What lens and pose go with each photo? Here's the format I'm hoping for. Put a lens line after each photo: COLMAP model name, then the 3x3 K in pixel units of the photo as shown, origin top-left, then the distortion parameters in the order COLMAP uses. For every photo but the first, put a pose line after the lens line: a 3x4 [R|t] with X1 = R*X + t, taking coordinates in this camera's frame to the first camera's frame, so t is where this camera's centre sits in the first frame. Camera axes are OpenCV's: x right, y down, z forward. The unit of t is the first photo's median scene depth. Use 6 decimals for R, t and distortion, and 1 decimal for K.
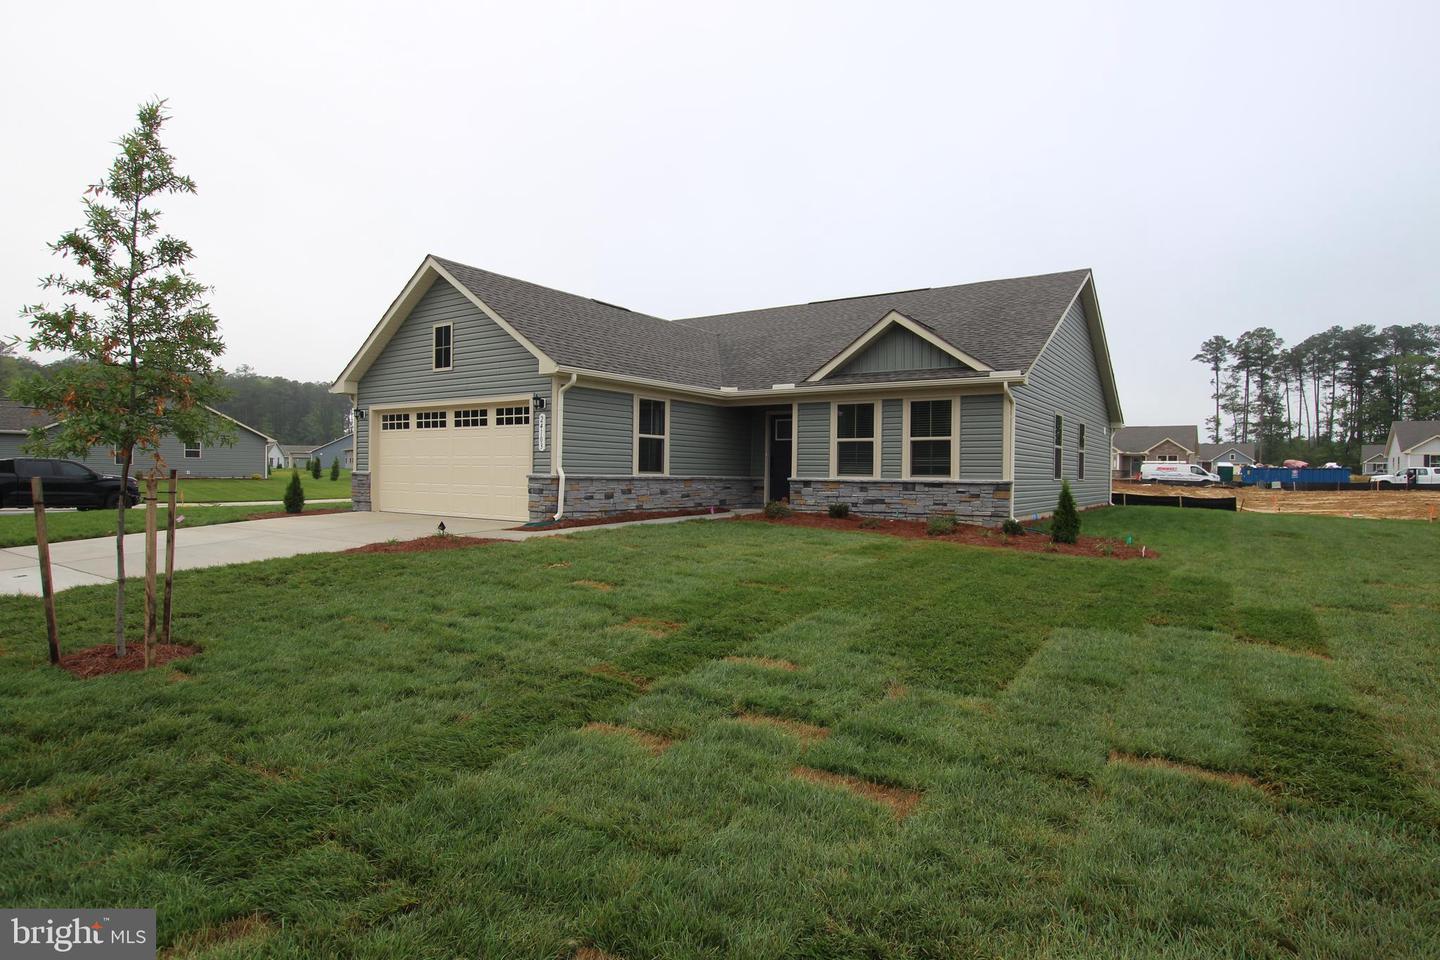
lens RADIAL K [[772.4, 0, 720.0], [0, 772.4, 480.0], [0, 0, 1]] dist [-0.076462, -0.000047]
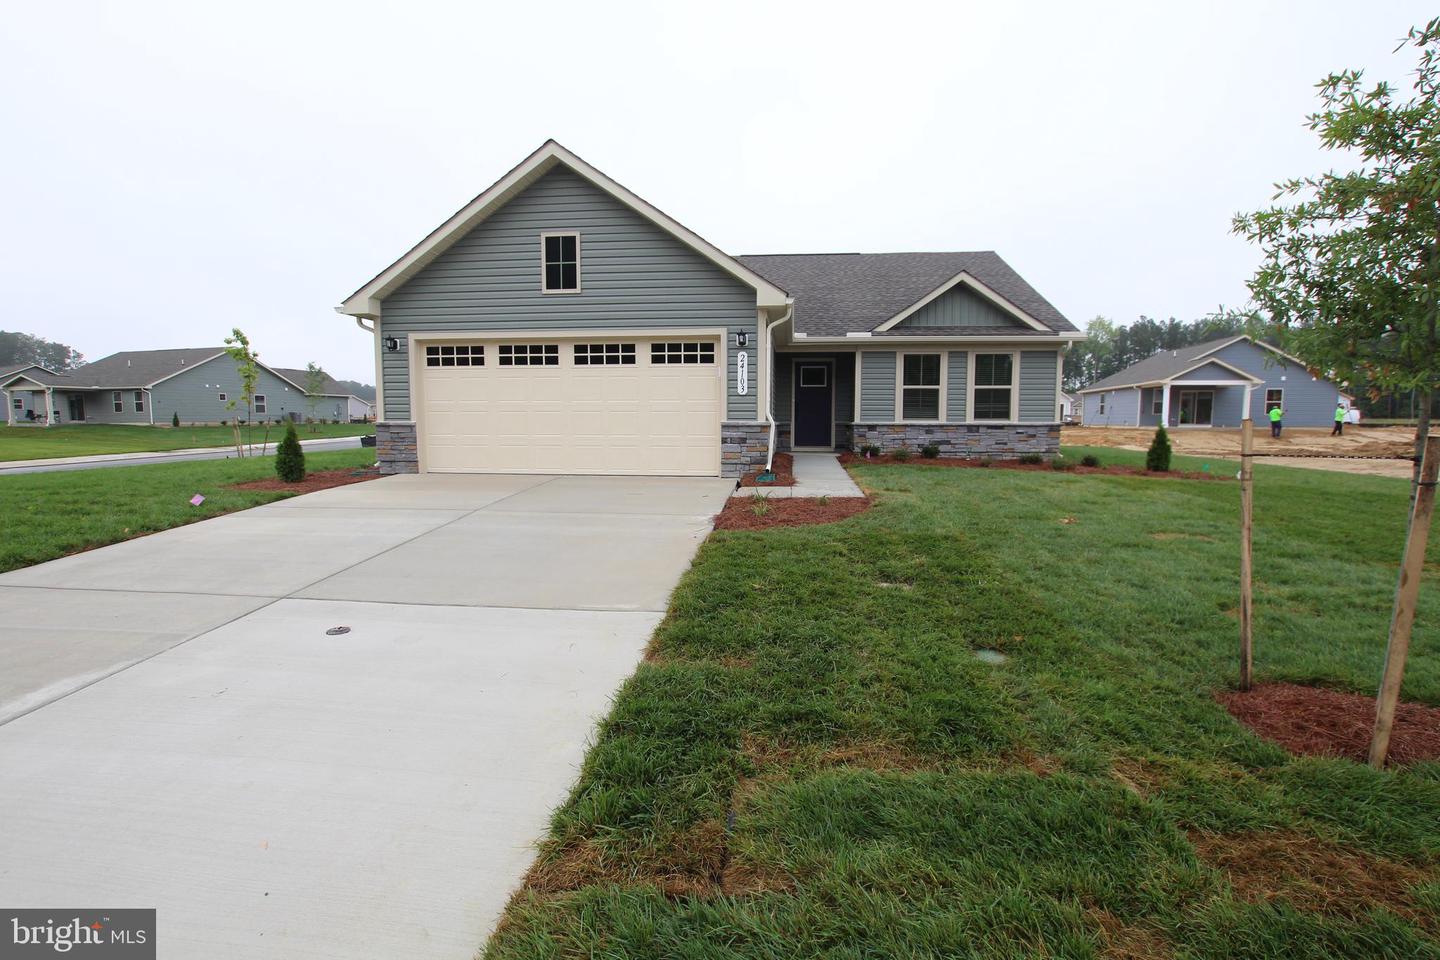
lens RADIAL K [[663.3, 0, 720.0], [0, 663.3, 480.0], [0, 0, 1]] dist [-0.049304, 0.000396]
pose [[0.884452, -0.052840, 0.463631, -0.545518], [0.013849, 0.996103, 0.087106, -0.006181], [-0.466426, -0.070620, 0.881737, 0.301659]]
